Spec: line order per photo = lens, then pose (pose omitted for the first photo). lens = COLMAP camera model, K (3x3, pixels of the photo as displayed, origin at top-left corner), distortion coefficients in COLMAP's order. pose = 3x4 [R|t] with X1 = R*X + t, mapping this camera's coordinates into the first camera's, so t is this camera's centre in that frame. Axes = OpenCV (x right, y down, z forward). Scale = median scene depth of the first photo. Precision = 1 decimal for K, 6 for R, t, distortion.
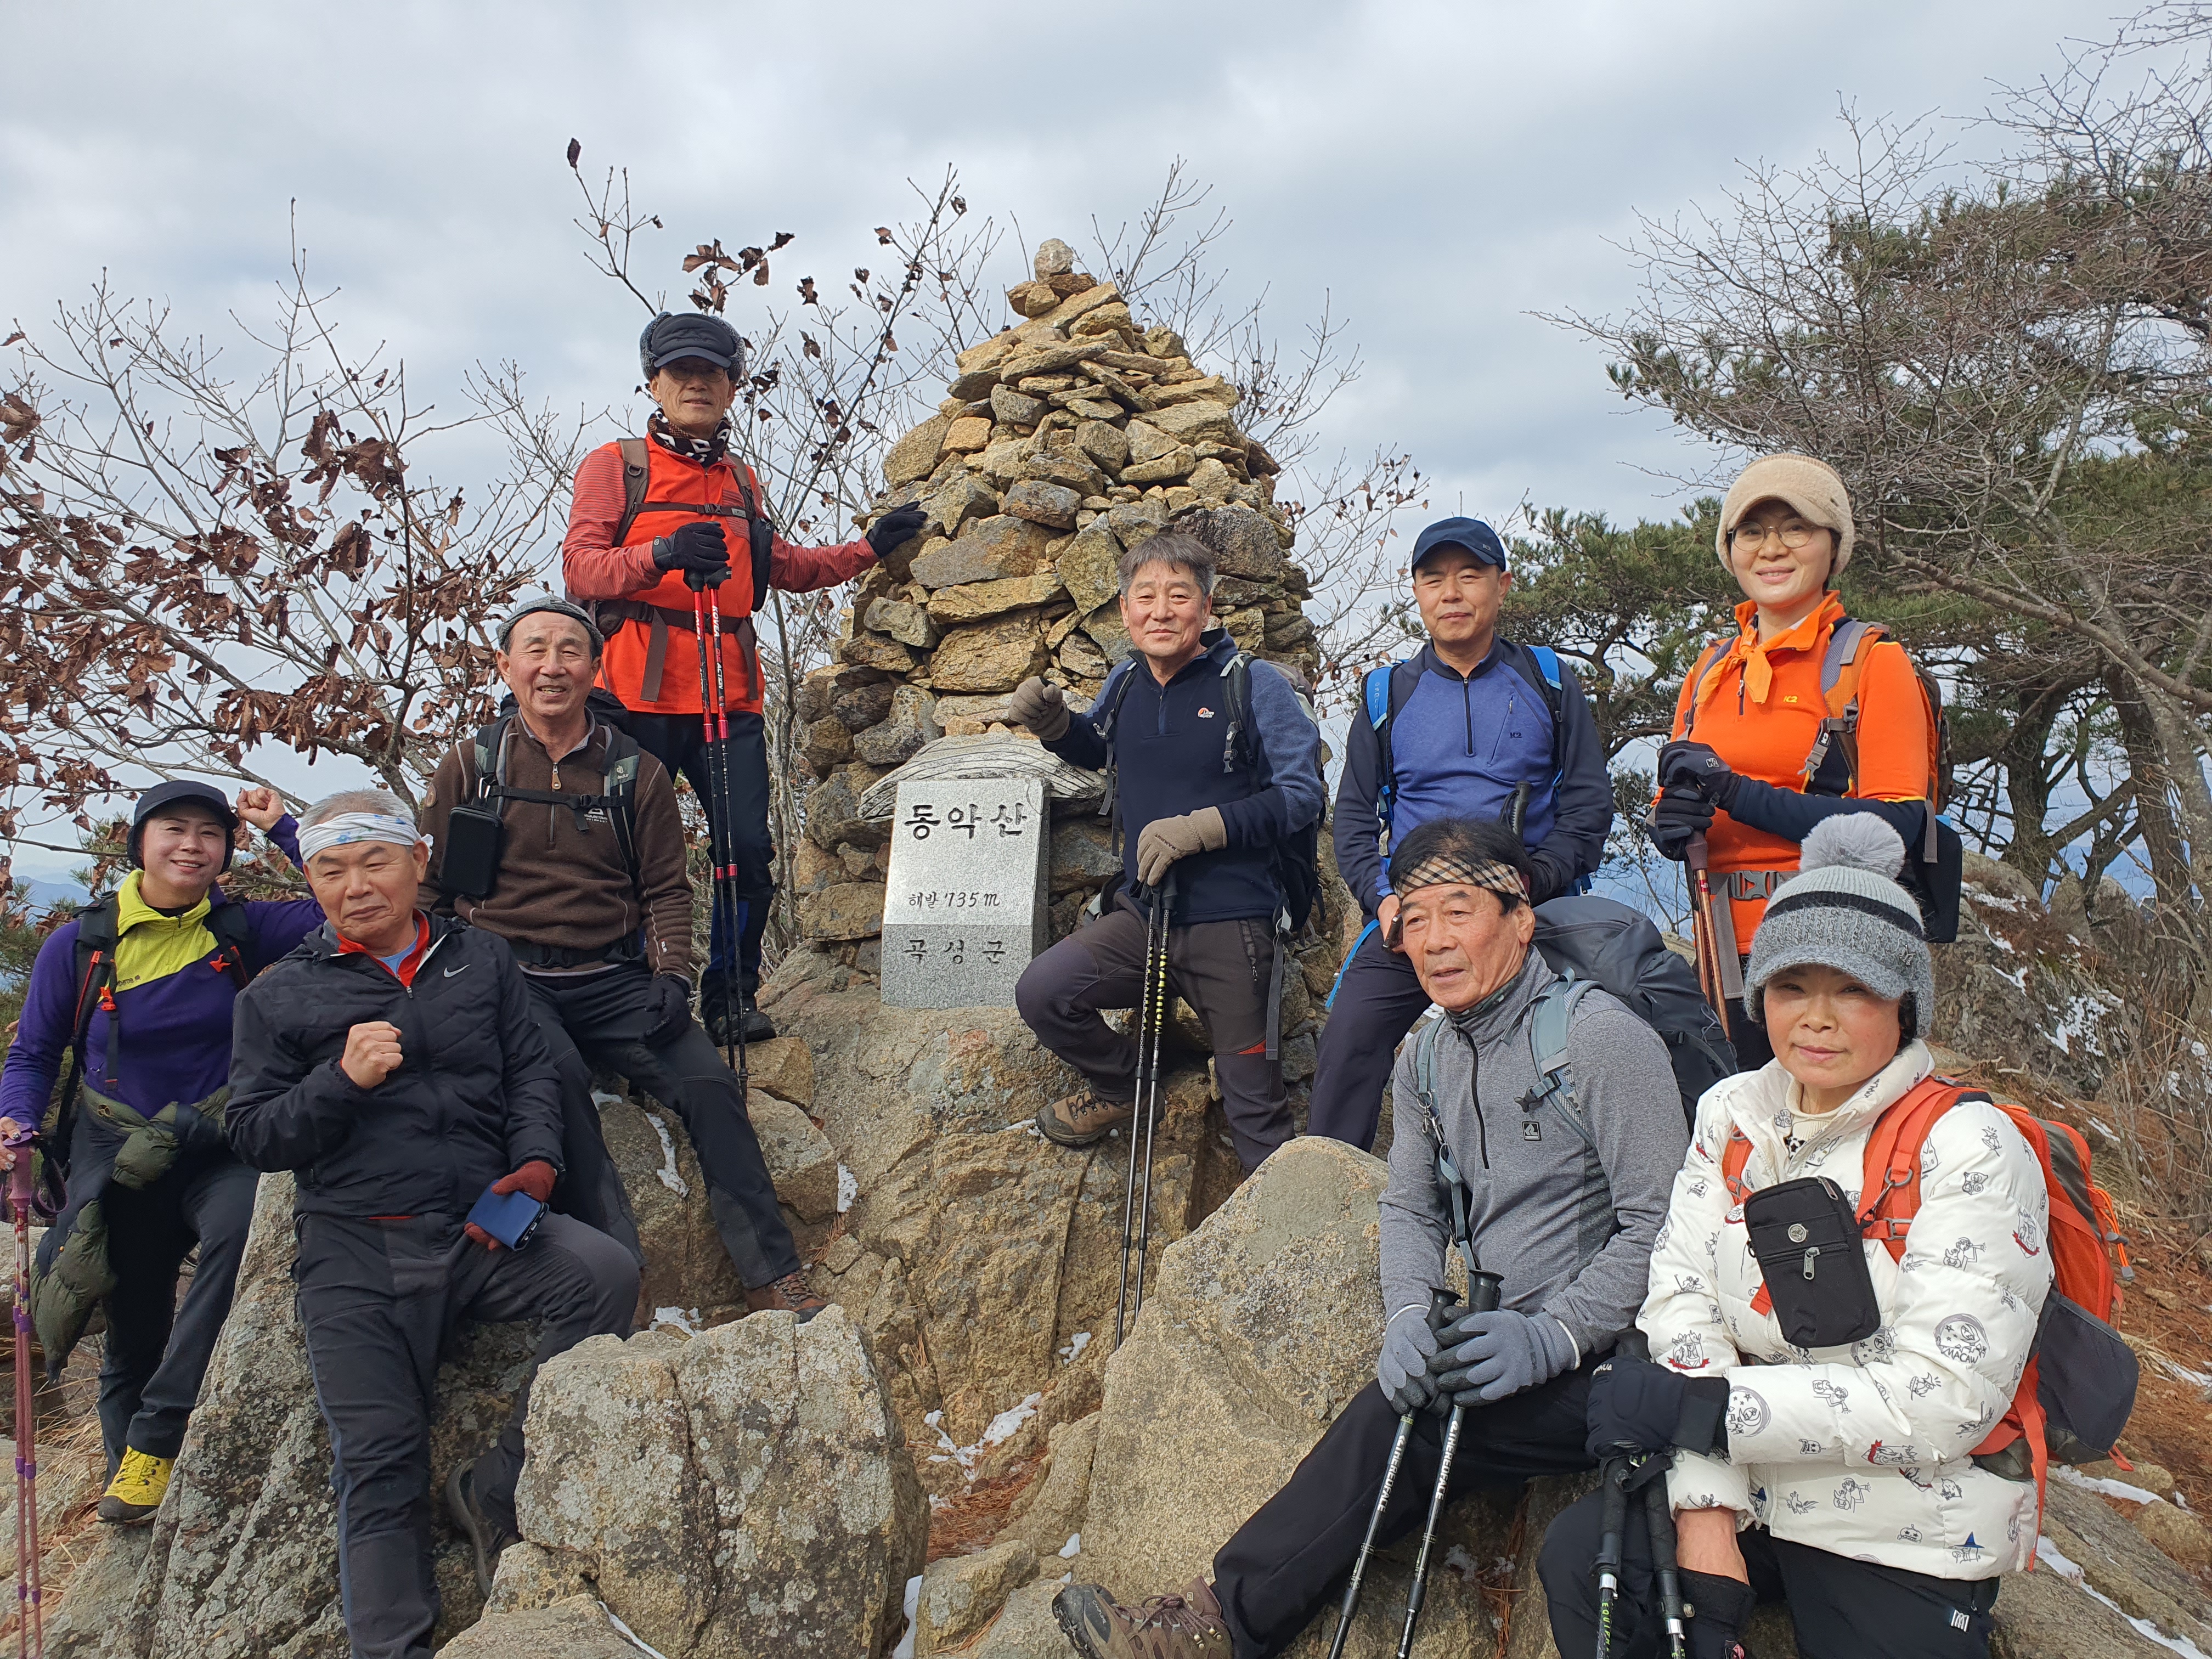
lens RADIAL K [[1717.3, 0, 1113.6], [0, 1717.3, 847.9], [0, 0, 1]] dist [0.035542, -0.024113]
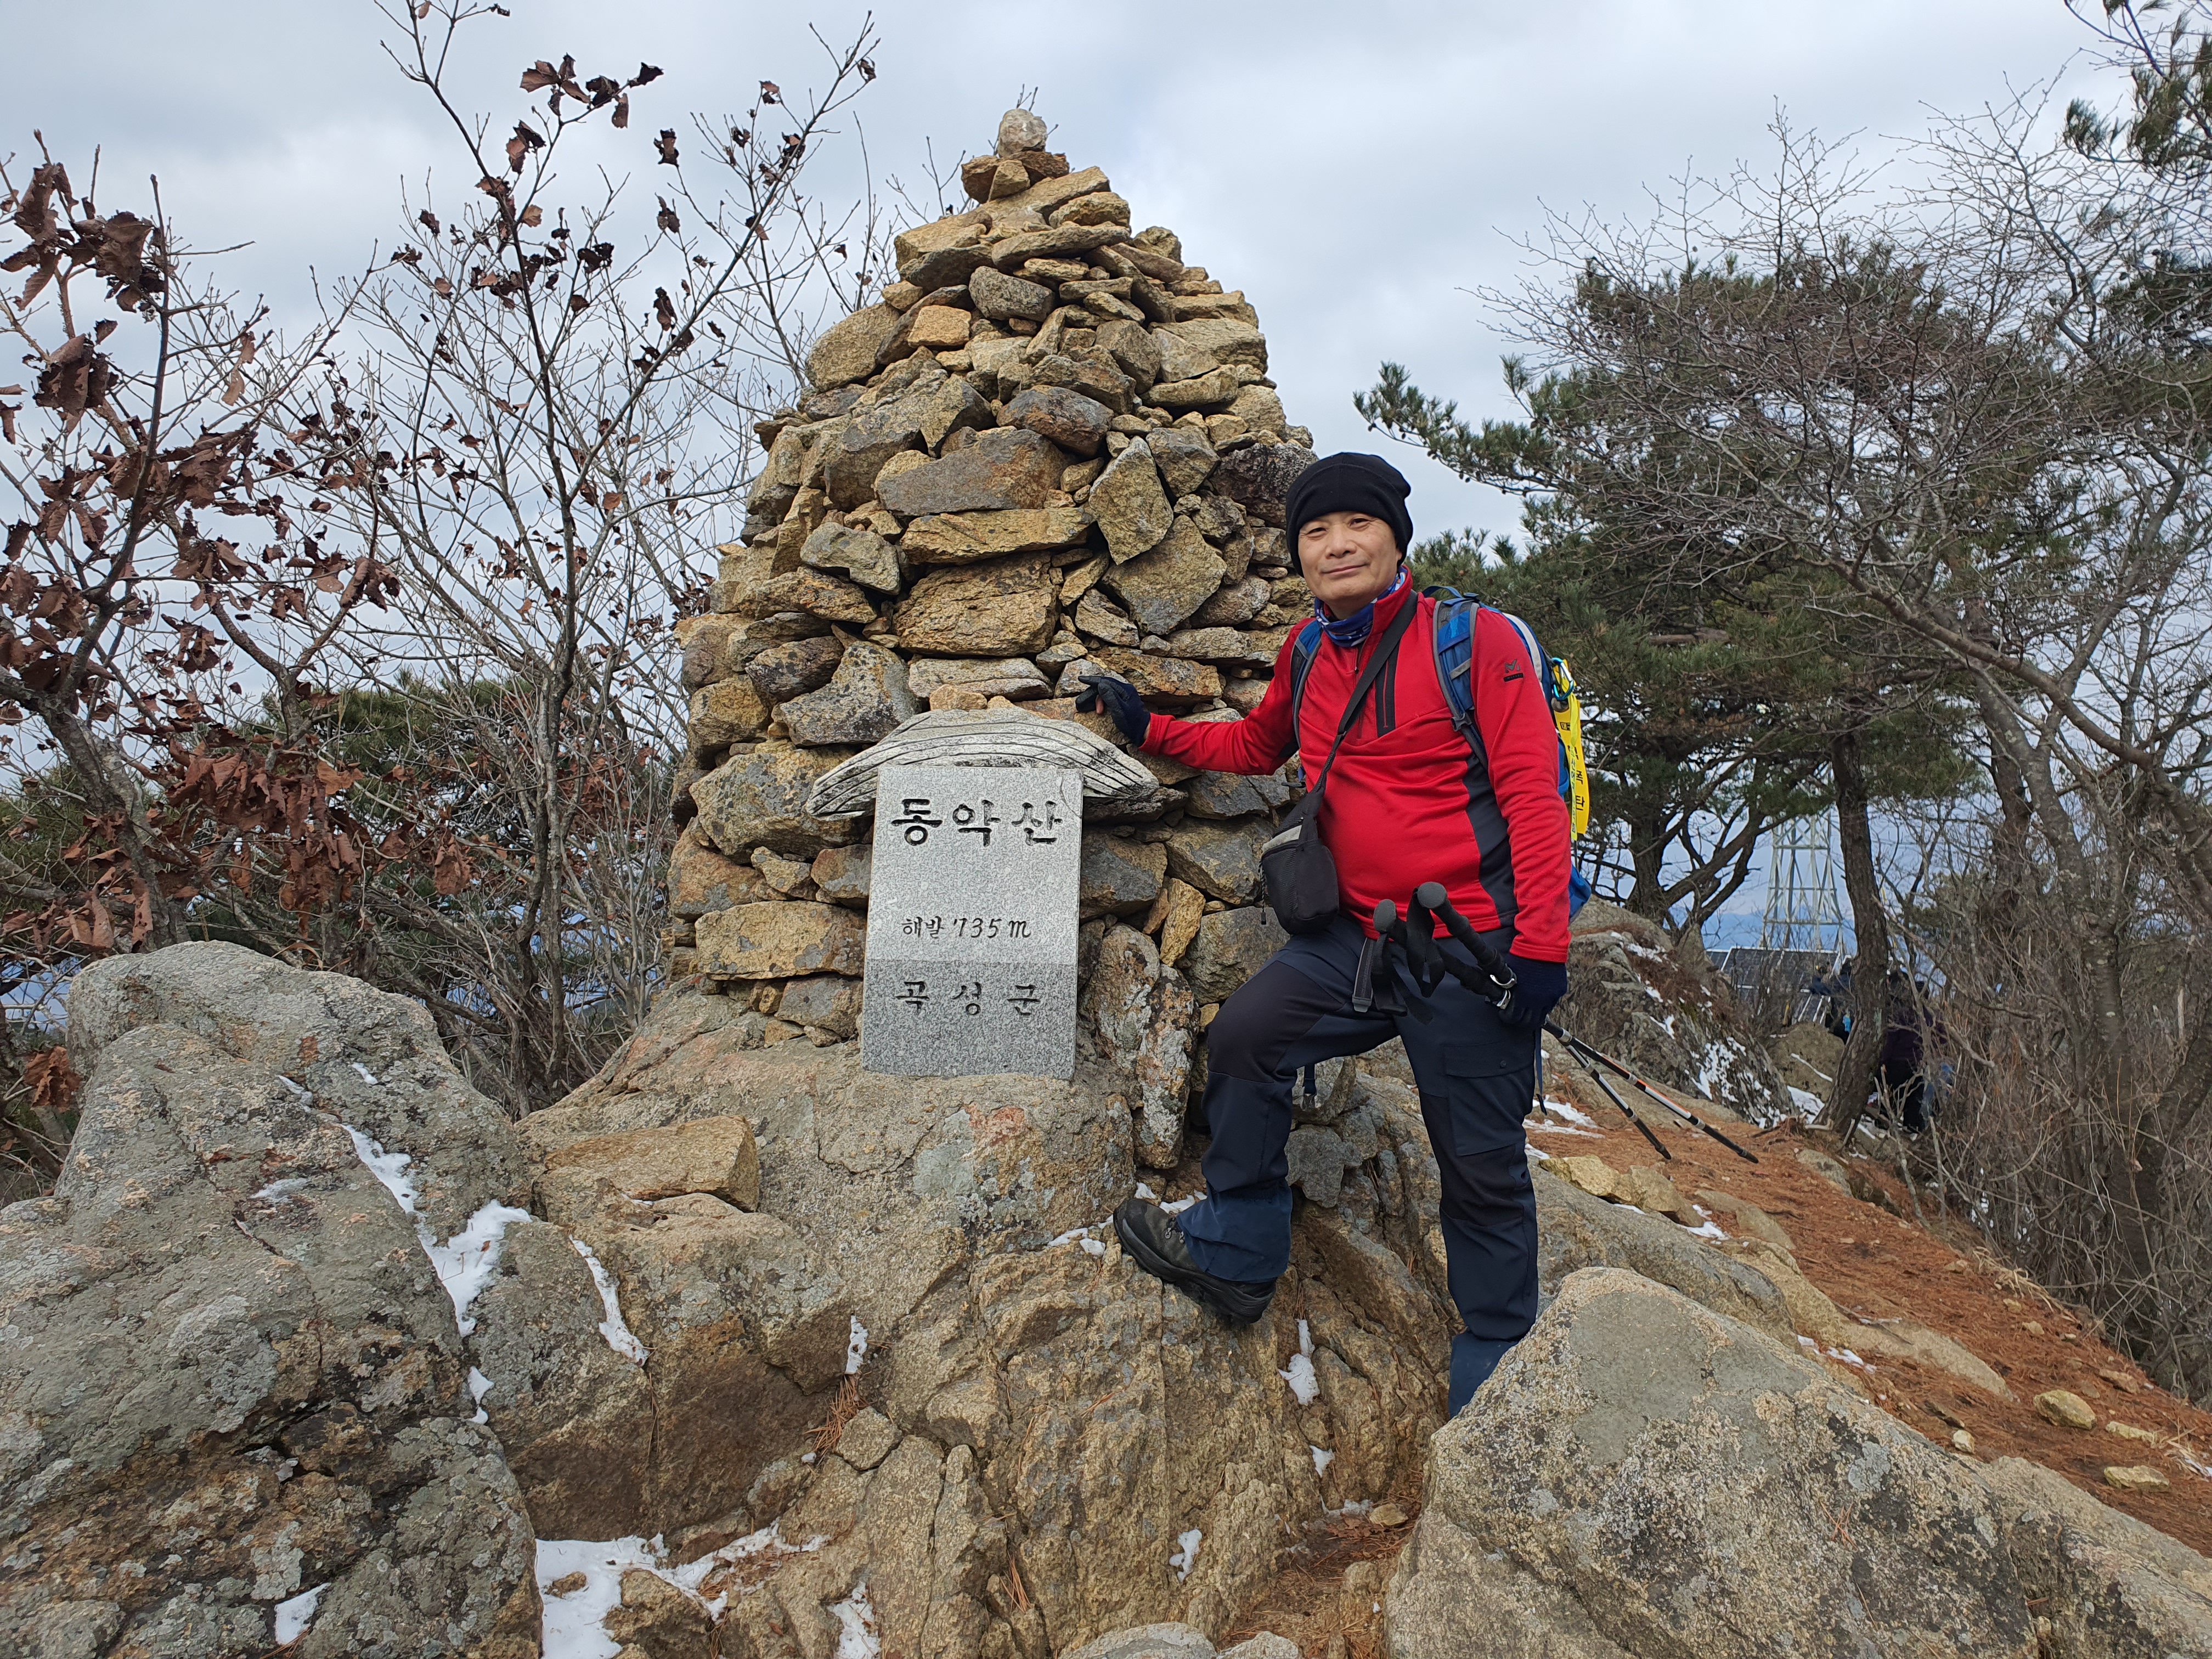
lens RADIAL K [[1717.3, 0, 1108.2], [0, 1717.3, 820.4], [0, 0, 1]] dist [0.035542, -0.024113]
pose [[0.968618, 0.039384, 0.245414, -0.203855], [-0.030438, 0.998730, -0.040143, 0.011238], [-0.246684, 0.031413, 0.968587, 0.249755]]
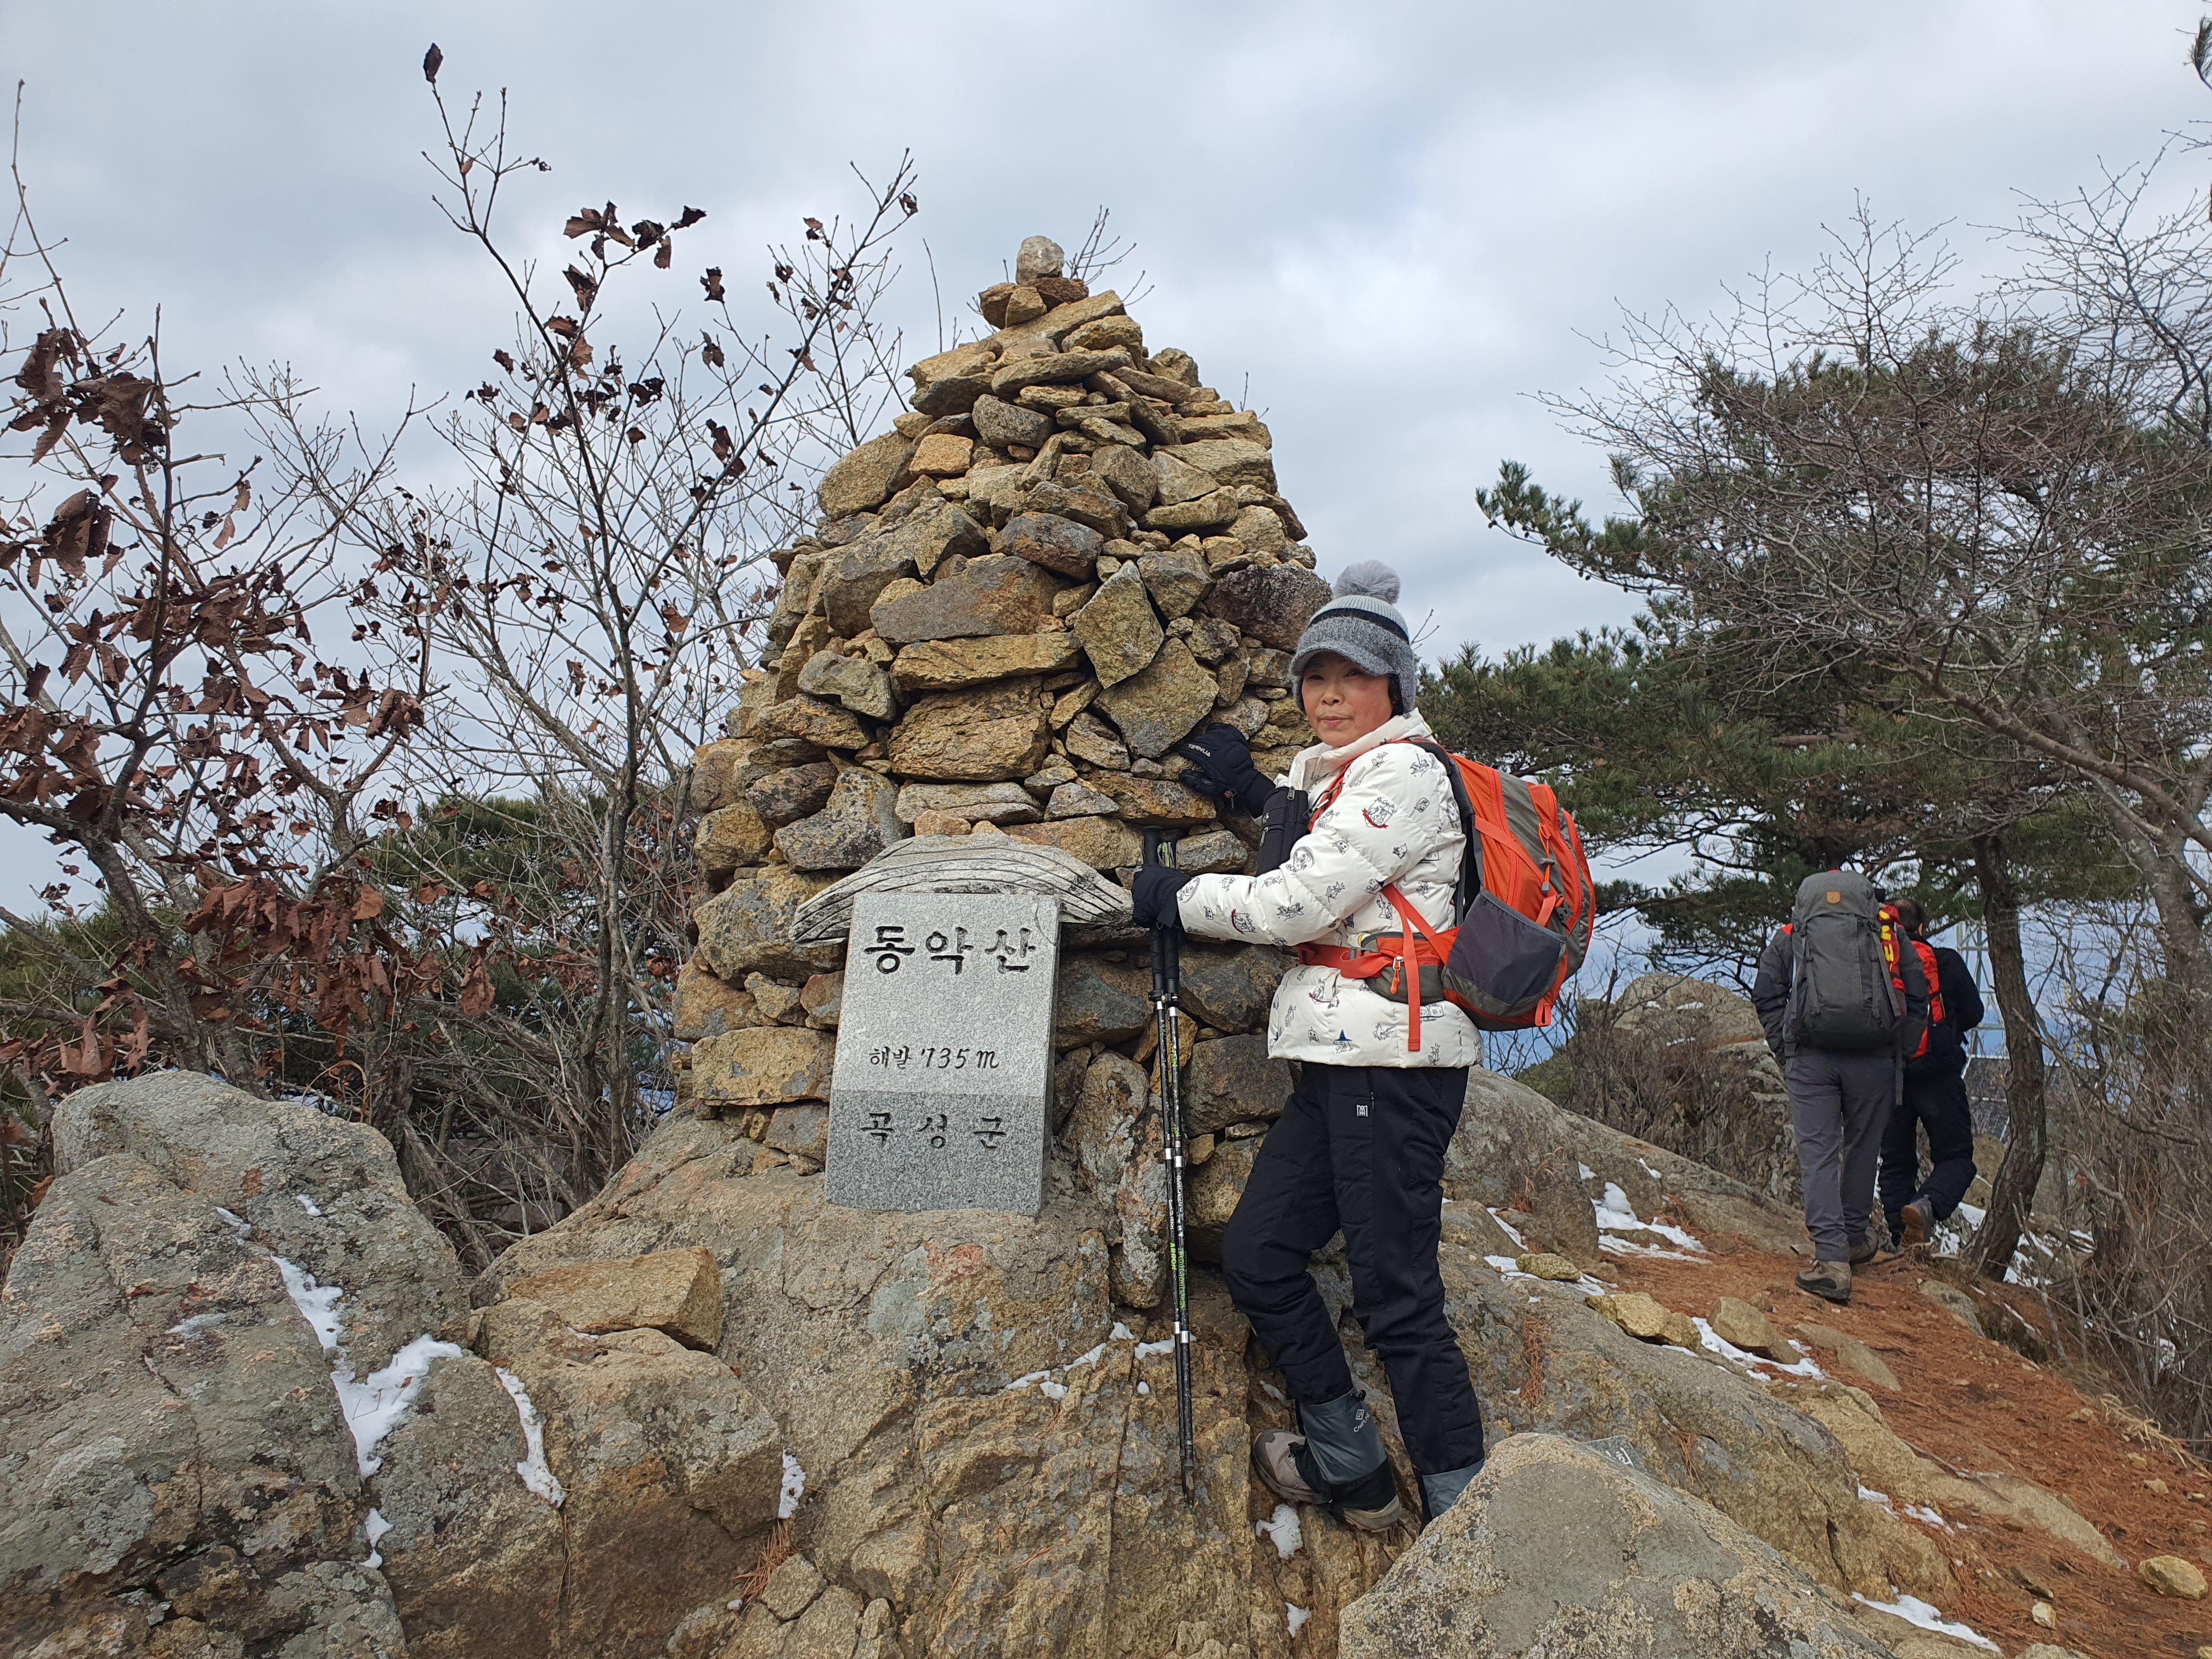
lens RADIAL K [[1717.3, 0, 1124.7], [0, 1717.3, 842.8], [0, 0, 1]] dist [0.035542, -0.024113]
pose [[0.986551, 0.046623, 0.156661, -0.123835], [-0.034353, 0.996192, -0.080134, -0.004882], [-0.159801, 0.073674, 0.984396, 0.242058]]
